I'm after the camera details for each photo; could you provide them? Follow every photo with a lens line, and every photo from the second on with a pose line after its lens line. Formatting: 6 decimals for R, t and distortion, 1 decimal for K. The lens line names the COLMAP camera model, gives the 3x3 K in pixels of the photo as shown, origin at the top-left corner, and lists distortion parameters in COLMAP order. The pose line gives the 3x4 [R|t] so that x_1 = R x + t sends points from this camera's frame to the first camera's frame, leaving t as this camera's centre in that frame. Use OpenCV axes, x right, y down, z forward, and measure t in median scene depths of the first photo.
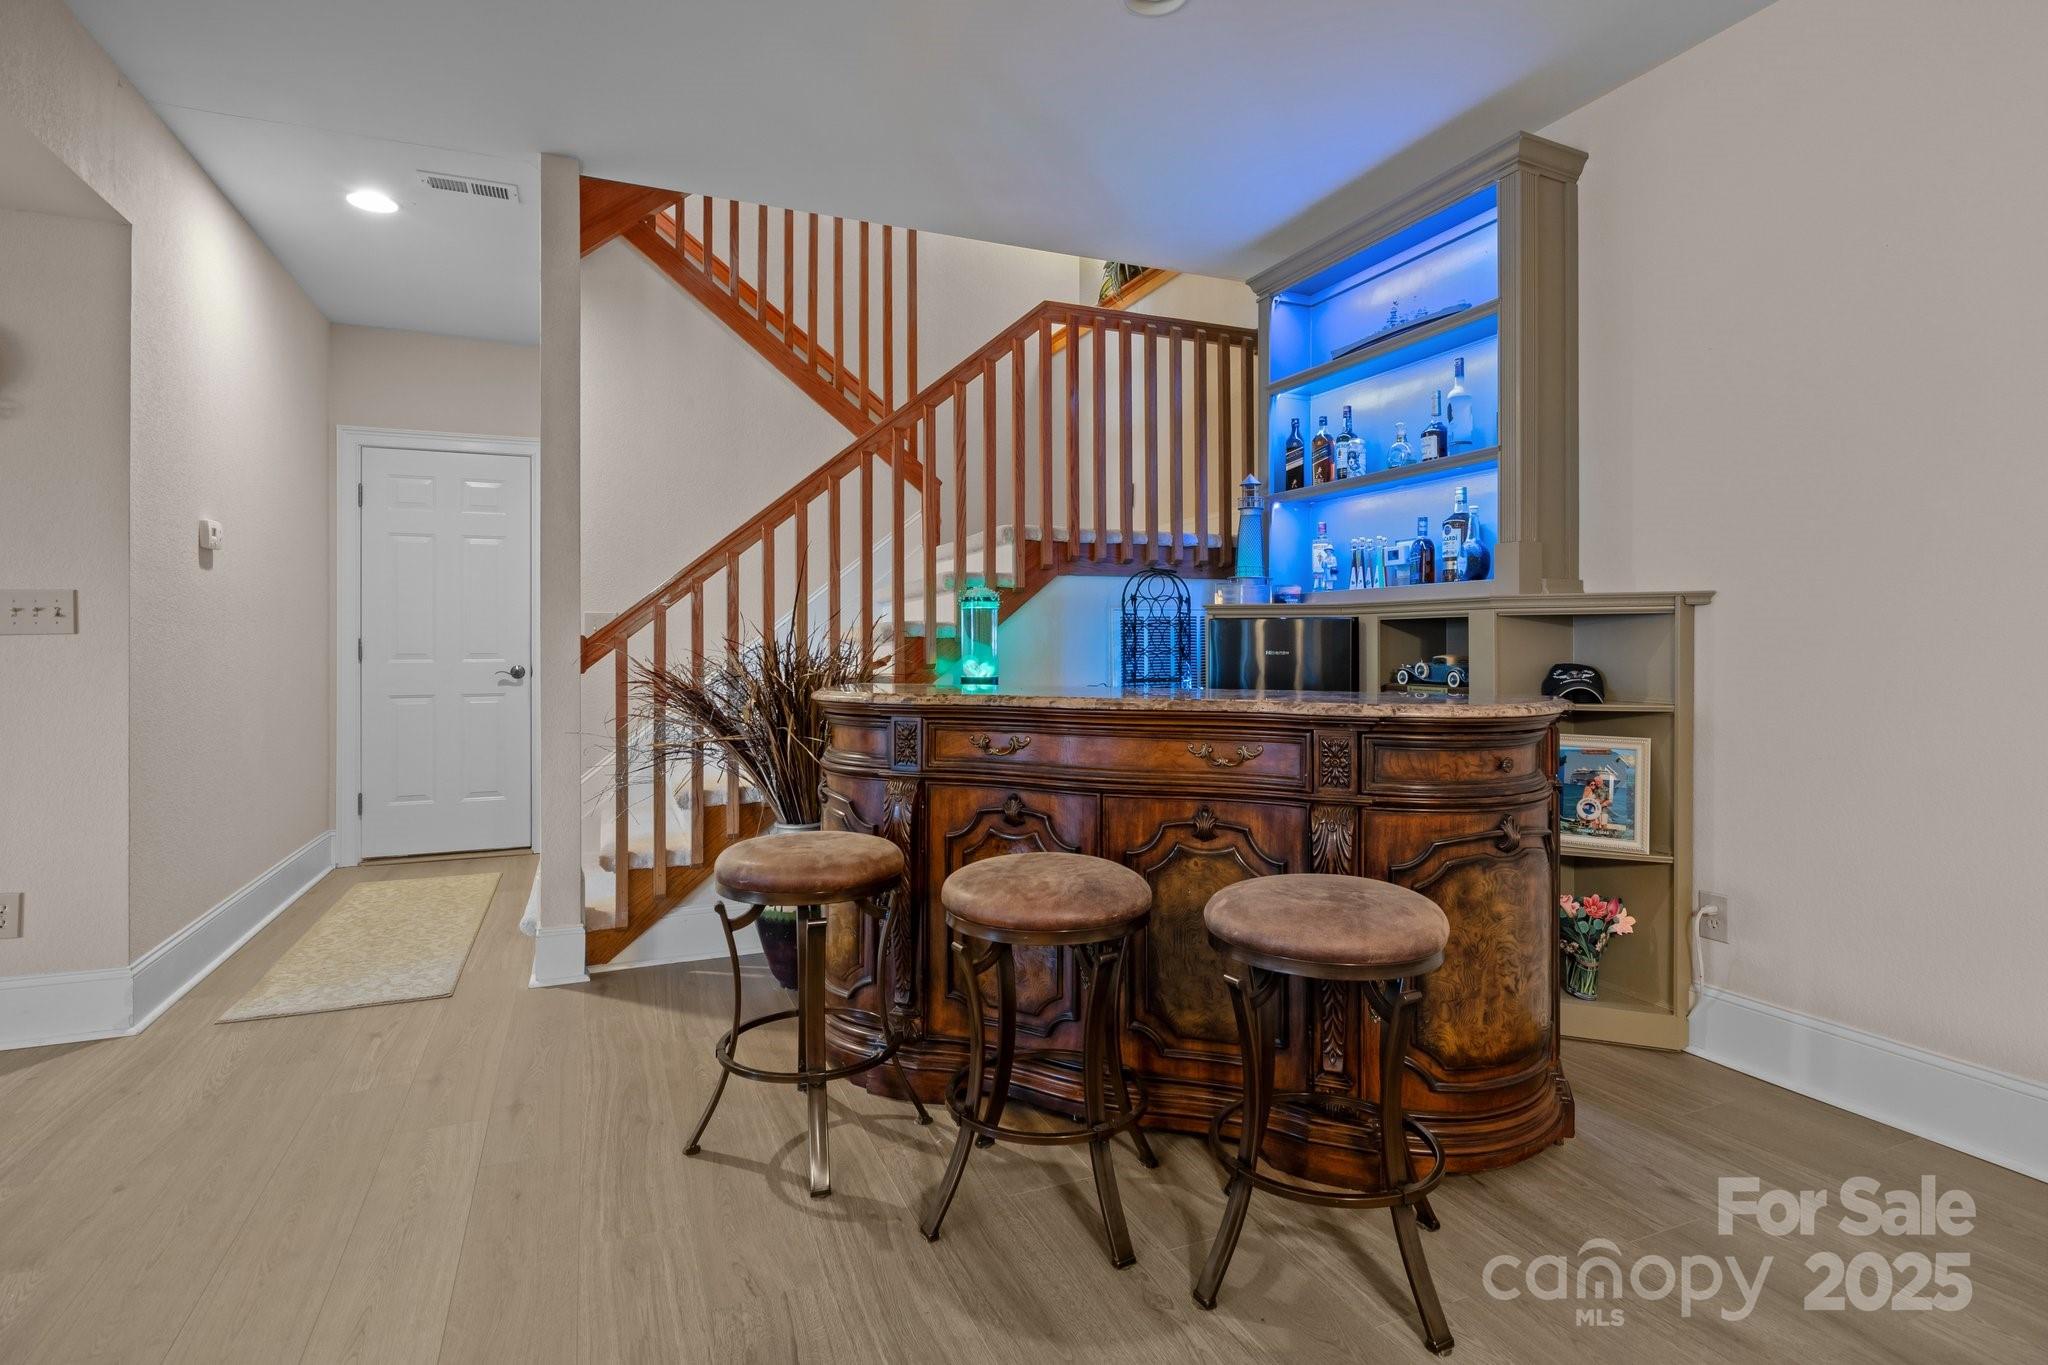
lens RADIAL K [[1045.8, 0, 1043.5], [0, 1045.8, 643.1], [0, 0, 1]] dist [-0.000352, -0.000080]
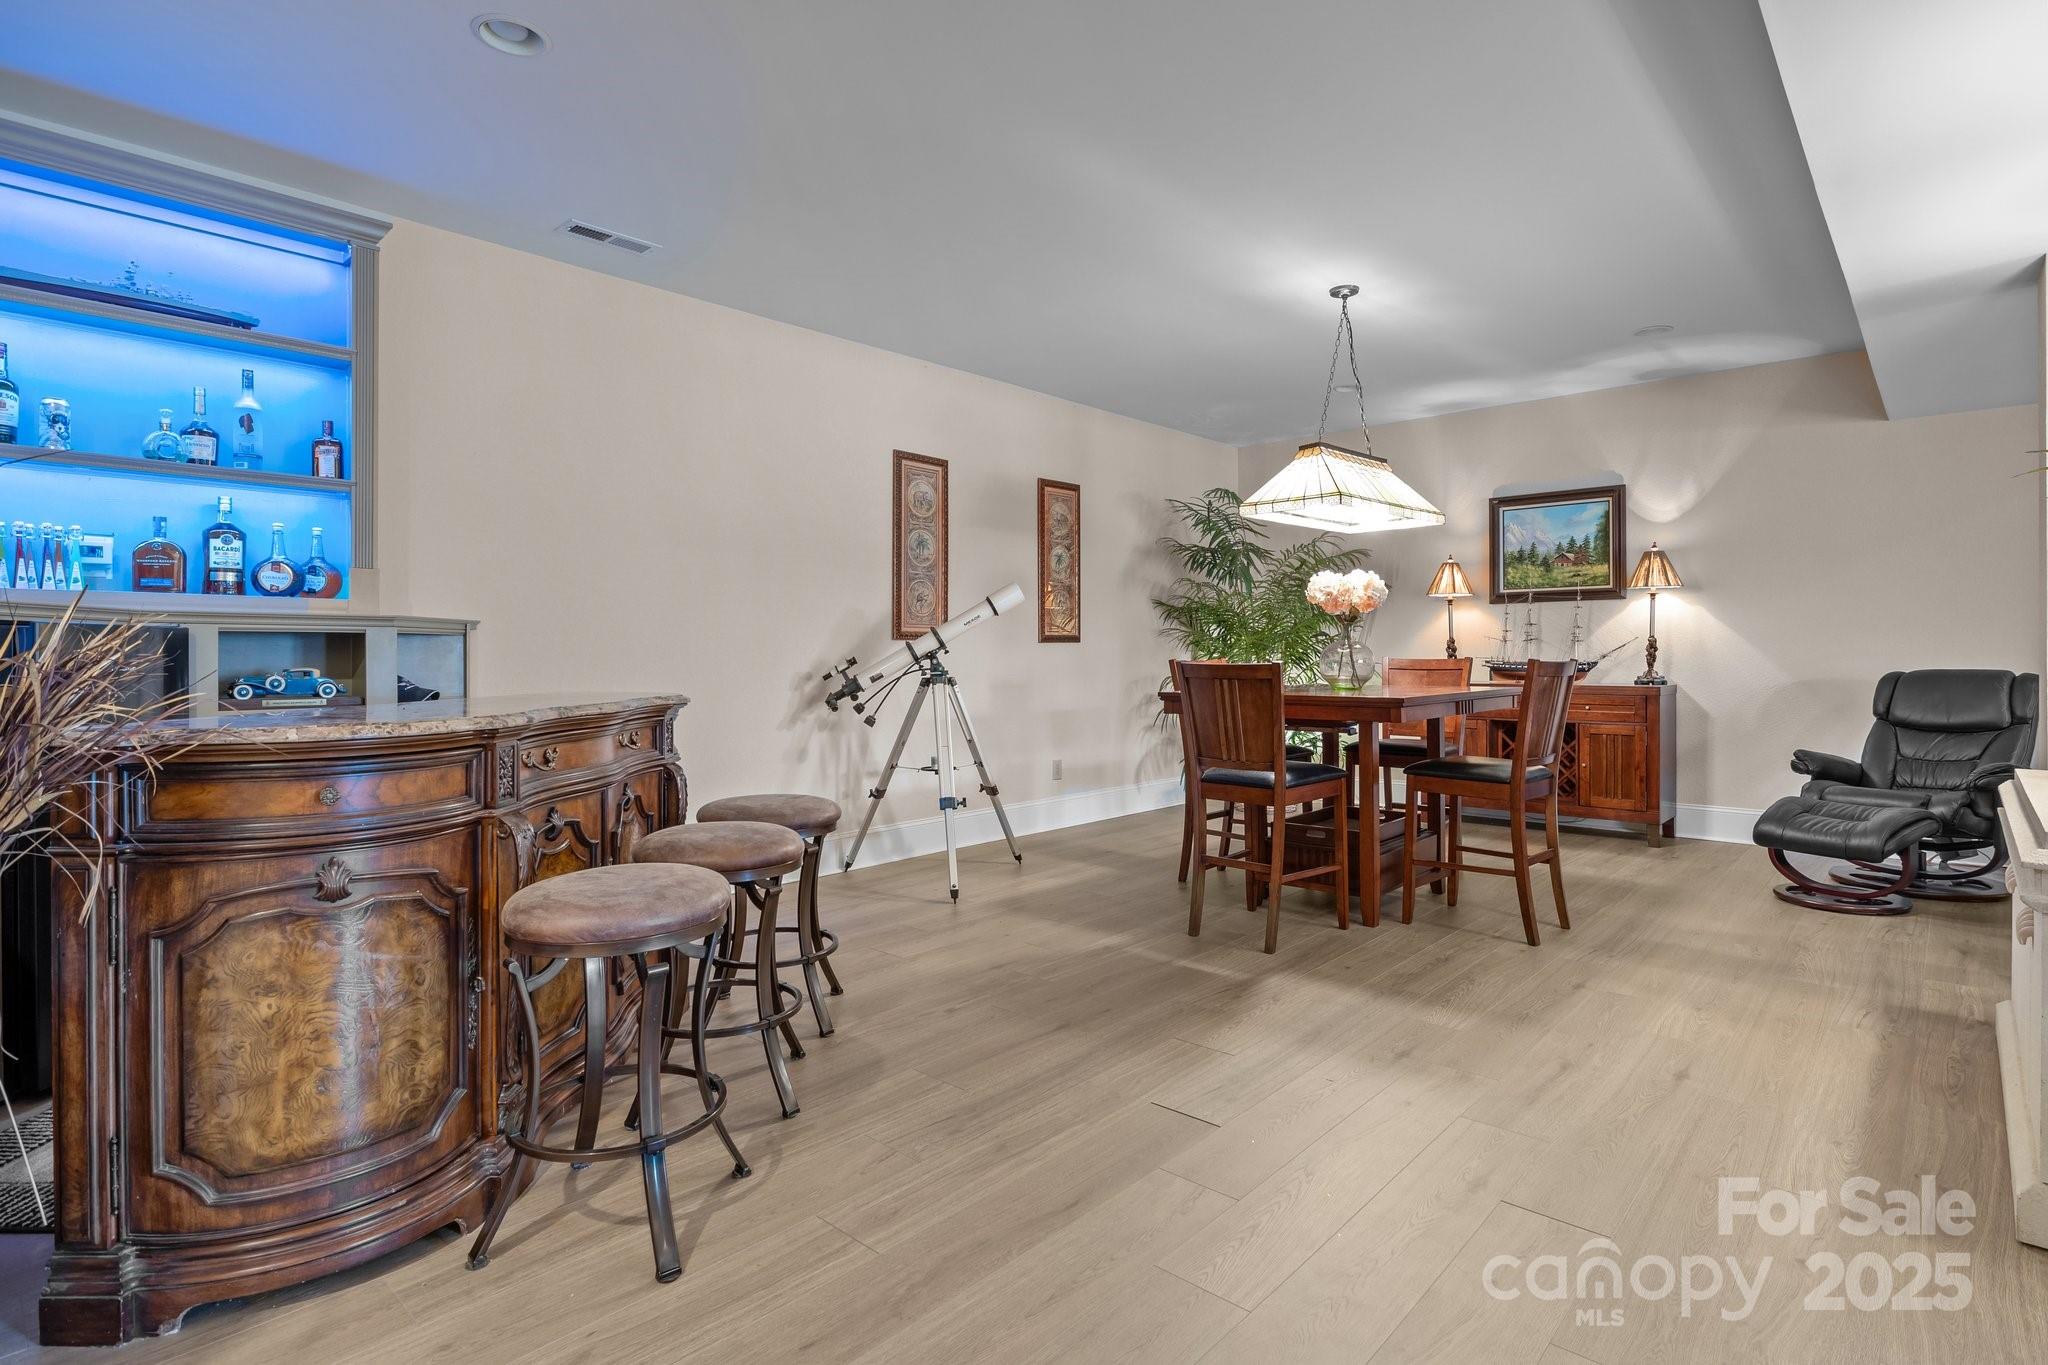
lens RADIAL K [[1045.8, 0, 1026.0], [0, 1045.8, 670.3], [0, 0, 1]] dist [-0.000352, -0.000080]
pose [[-0.415995, -0.007883, 0.909333, -0.810977], [0.002158, 0.999951, 0.009655, 0.004848], [-0.909365, 0.005979, -0.415957, 0.738031]]
